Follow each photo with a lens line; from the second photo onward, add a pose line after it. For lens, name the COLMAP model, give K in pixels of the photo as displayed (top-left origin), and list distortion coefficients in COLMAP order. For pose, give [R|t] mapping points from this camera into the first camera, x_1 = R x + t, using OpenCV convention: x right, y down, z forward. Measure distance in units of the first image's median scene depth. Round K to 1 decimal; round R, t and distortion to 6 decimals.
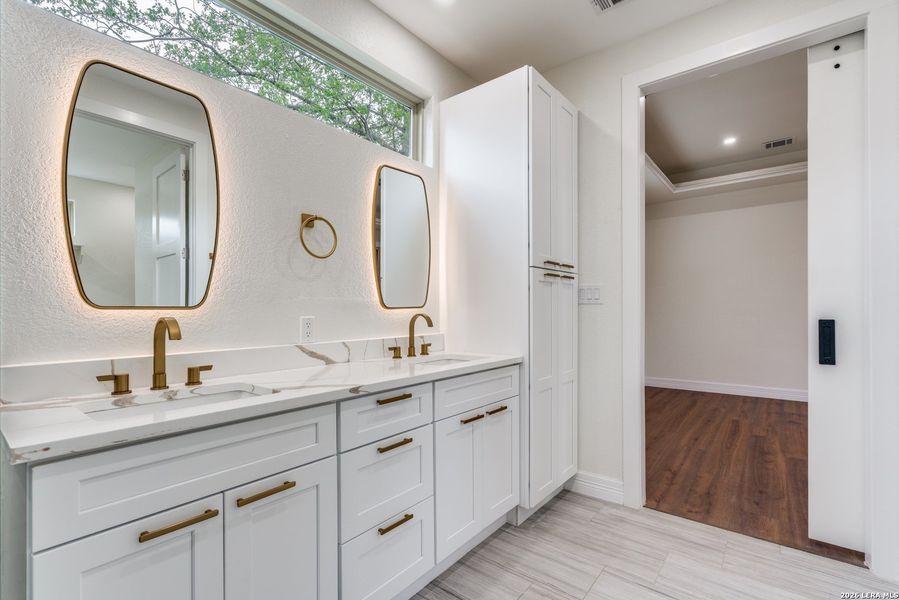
lens RADIAL K [[411.6, 0, 447.9], [0, 411.6, 305.5], [0, 0, 1]] dist [0.000501, -0.000058]
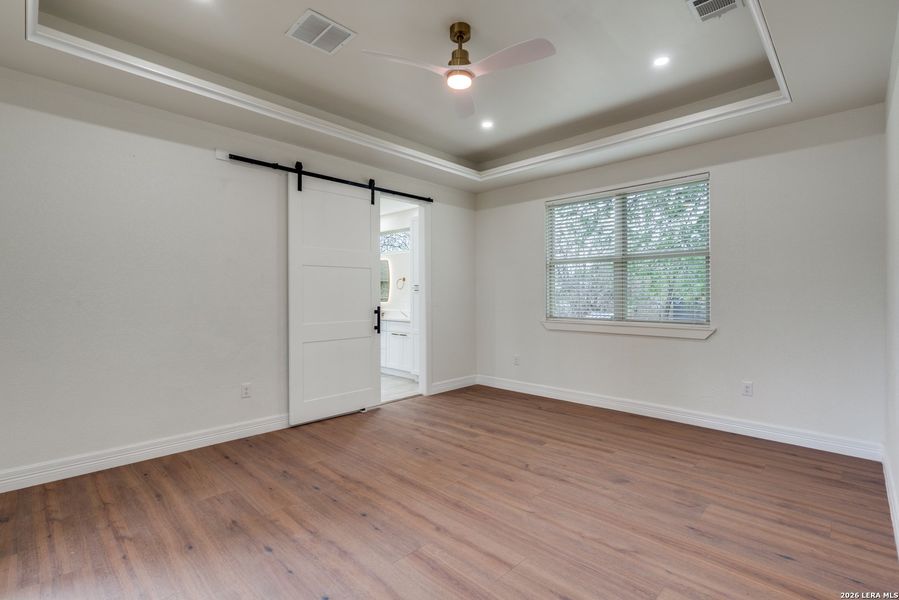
lens RADIAL K [[411.6, 0, 449.4], [0, 411.6, 297.9], [0, 0, 1]] dist [0.000501, -0.000058]
pose [[-0.102972, 0.003951, -0.994676, 1.982452], [0.011866, 0.999926, 0.002743, -0.021660], [0.994613, -0.011520, -0.103011, 1.033464]]
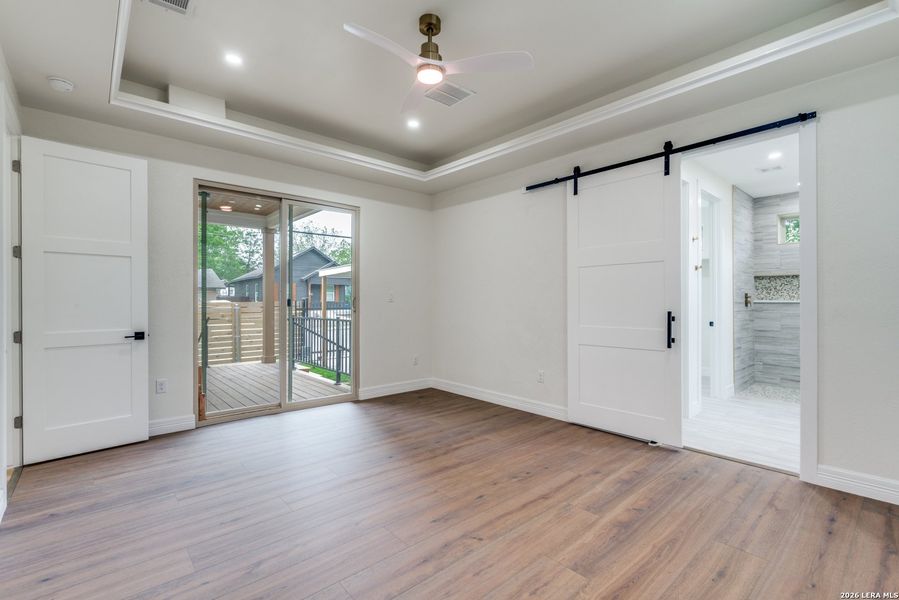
lens RADIAL K [[411.6, 0, 453.1], [0, 411.6, 302.3], [0, 0, 1]] dist [0.000501, -0.000058]
pose [[-0.986569, 0.002889, 0.163320, 0.960730], [0.001972, 0.999981, -0.005778, -0.009341], [-0.163333, -0.005378, -0.986556, 1.769146]]
